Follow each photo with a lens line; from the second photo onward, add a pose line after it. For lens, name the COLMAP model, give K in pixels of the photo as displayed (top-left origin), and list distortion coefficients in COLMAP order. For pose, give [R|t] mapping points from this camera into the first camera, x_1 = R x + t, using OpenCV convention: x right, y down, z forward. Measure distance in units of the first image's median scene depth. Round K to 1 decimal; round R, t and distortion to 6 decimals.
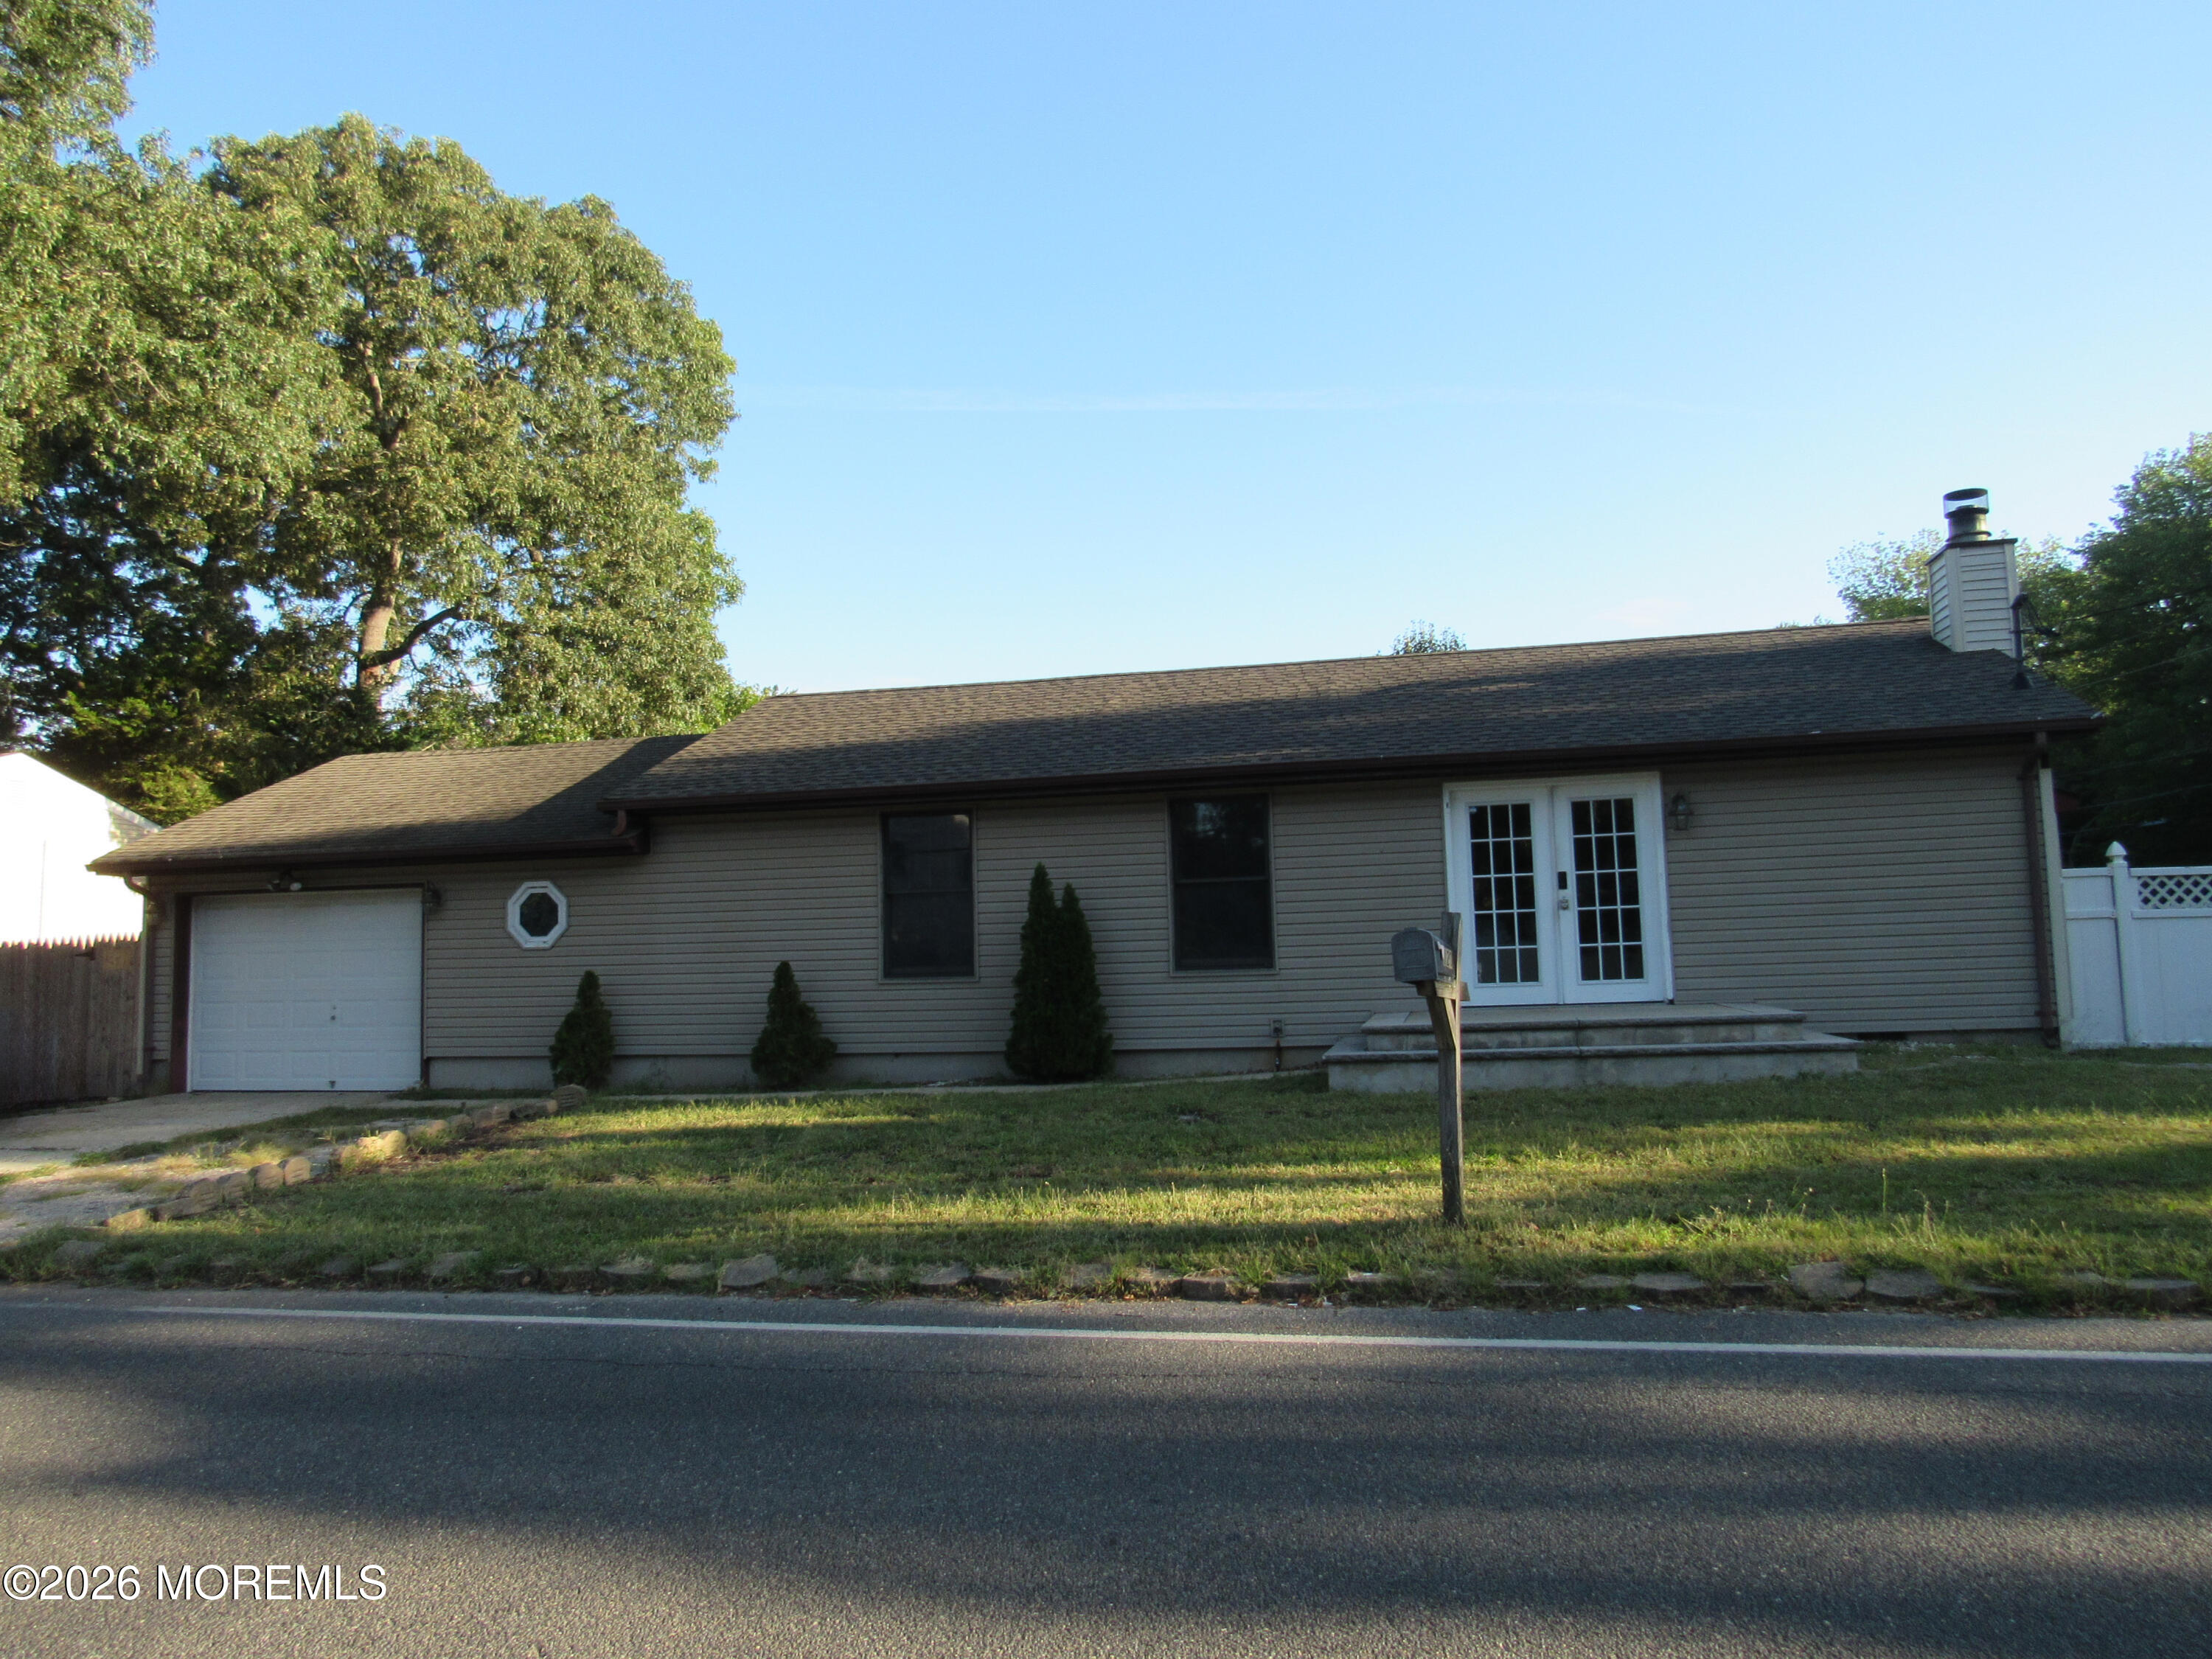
lens RADIAL K [[1571.8, 0, 1106.0], [0, 1571.8, 829.5], [0, 0, 1]] dist [-0.030745, 0.001388]
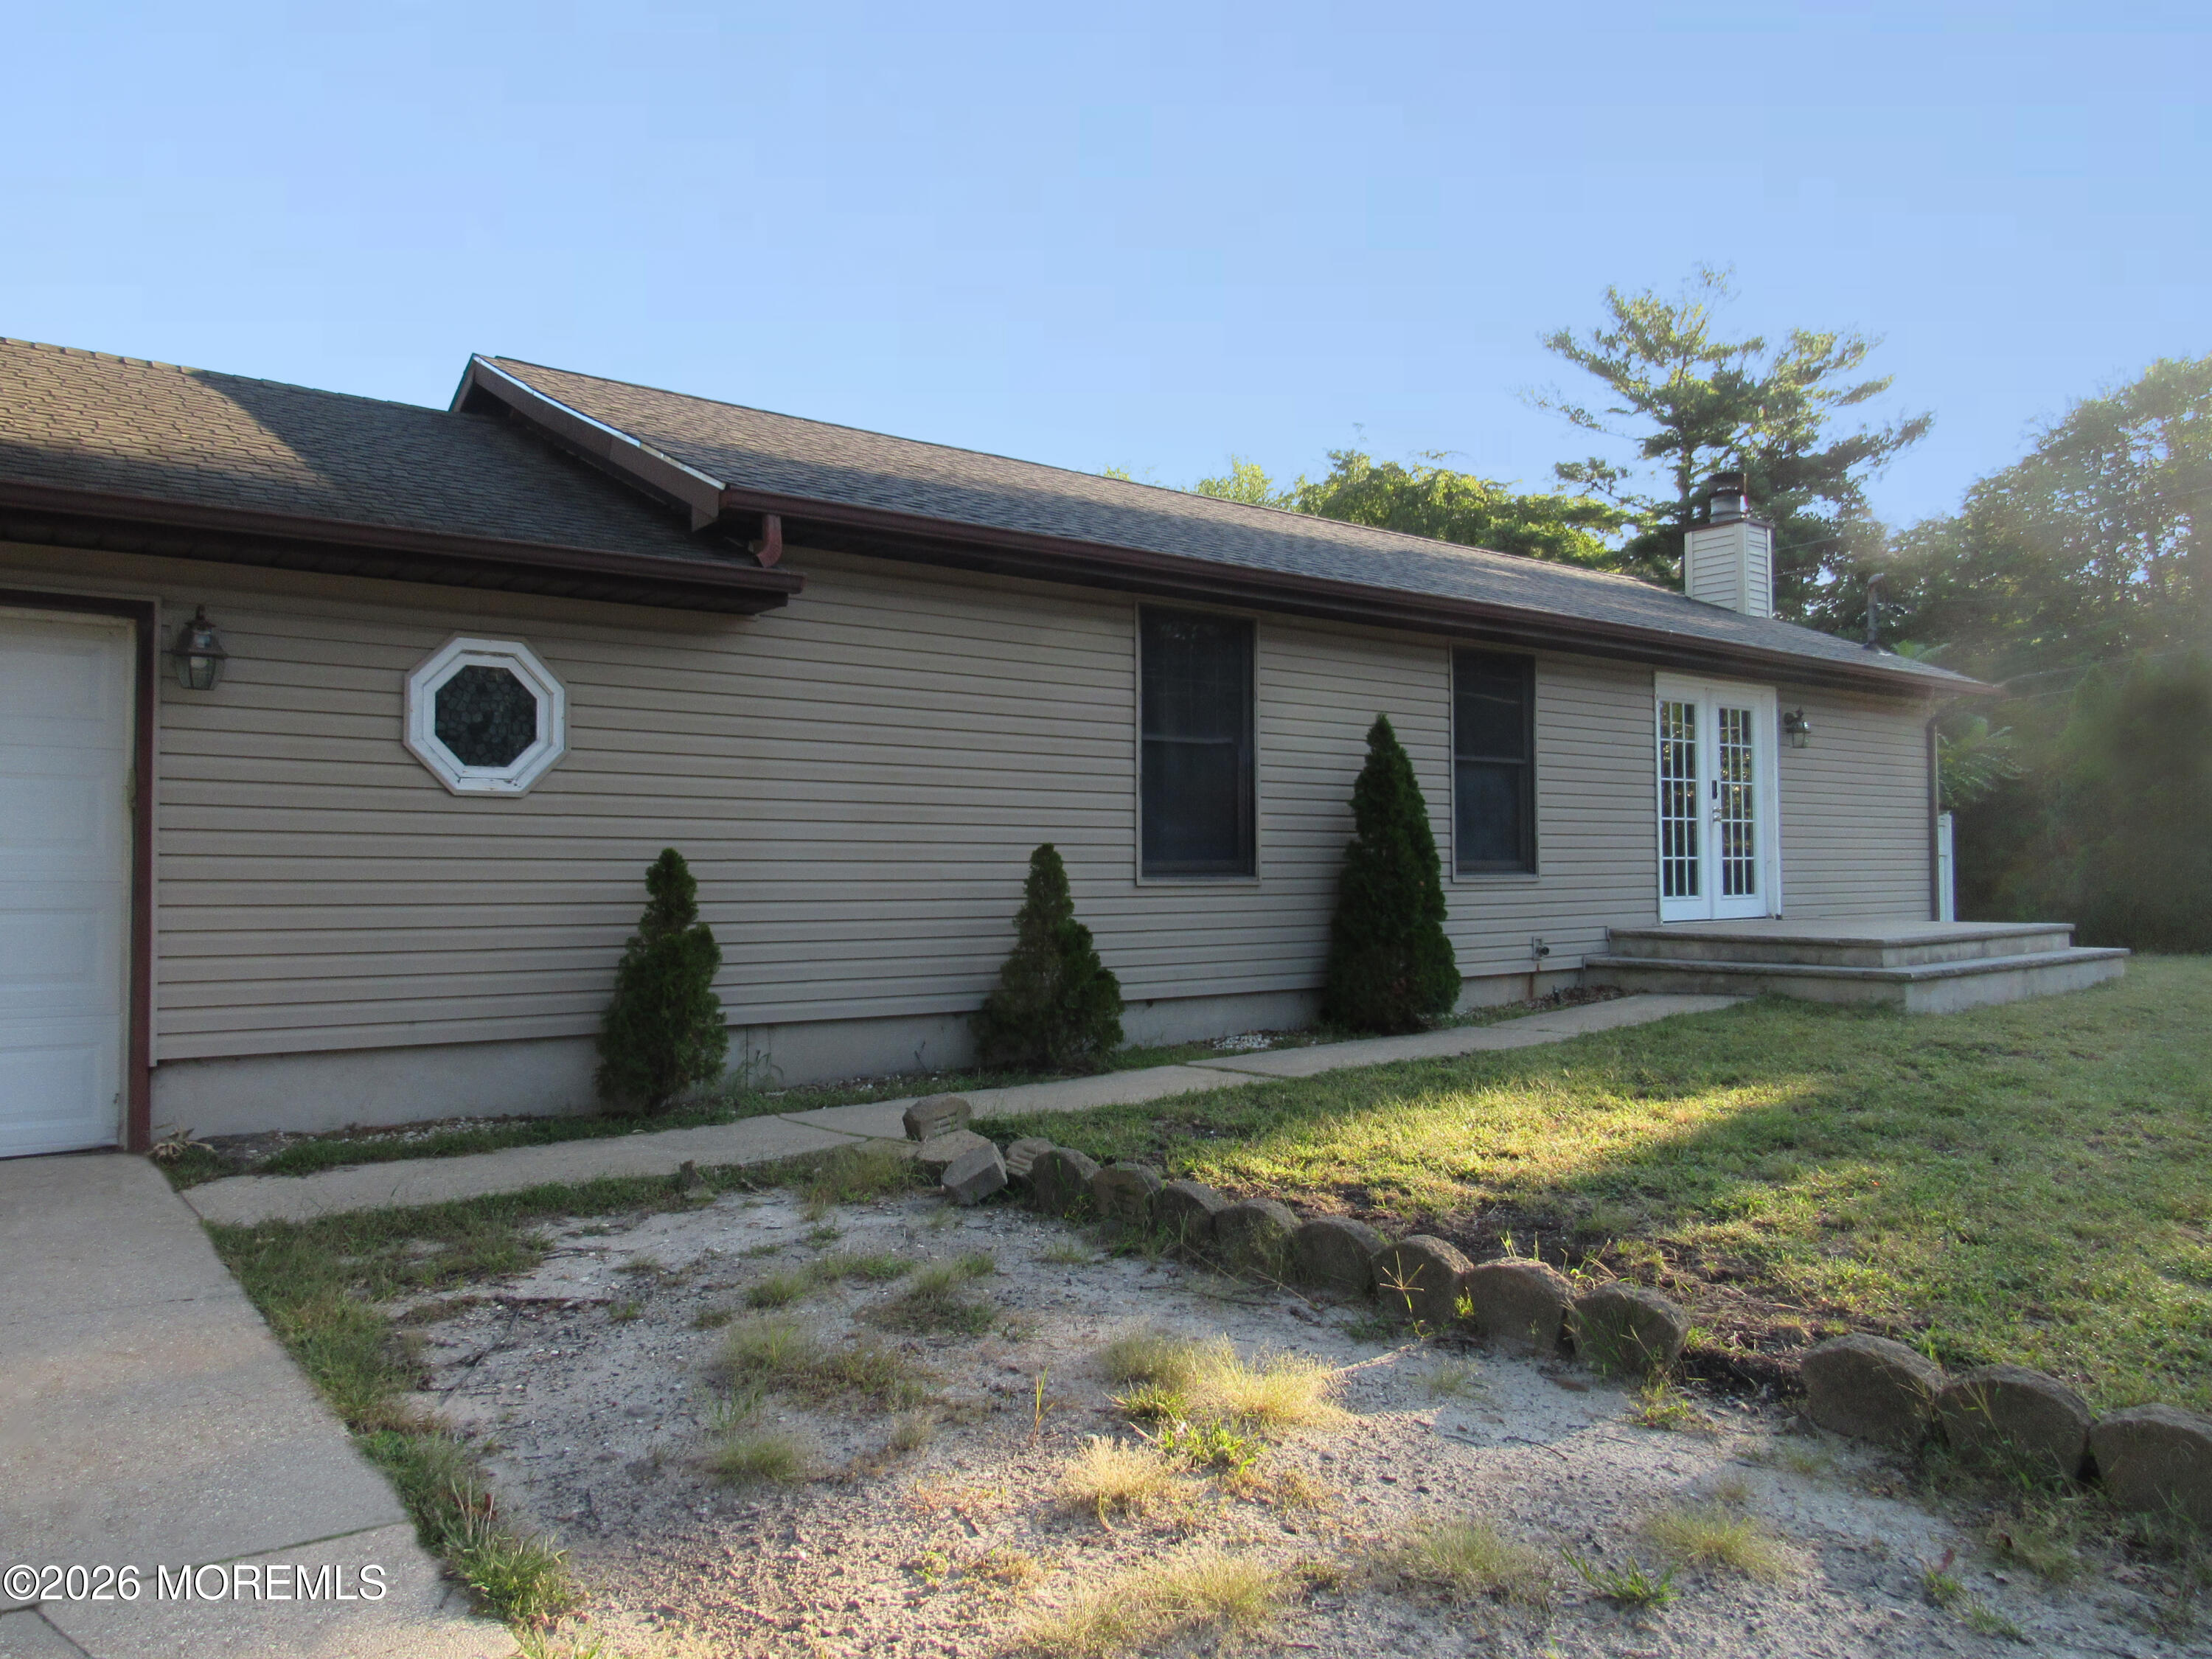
lens RADIAL K [[1571.8, 0, 1106.0], [0, 1571.8, 829.5], [0, 0, 1]] dist [-0.030745, 0.001388]
pose [[0.640409, 0.046041, 0.766653, -0.619394], [-0.076020, 0.997100, 0.003622, 0.075278], [-0.764263, -0.060601, 0.642052, 0.622456]]
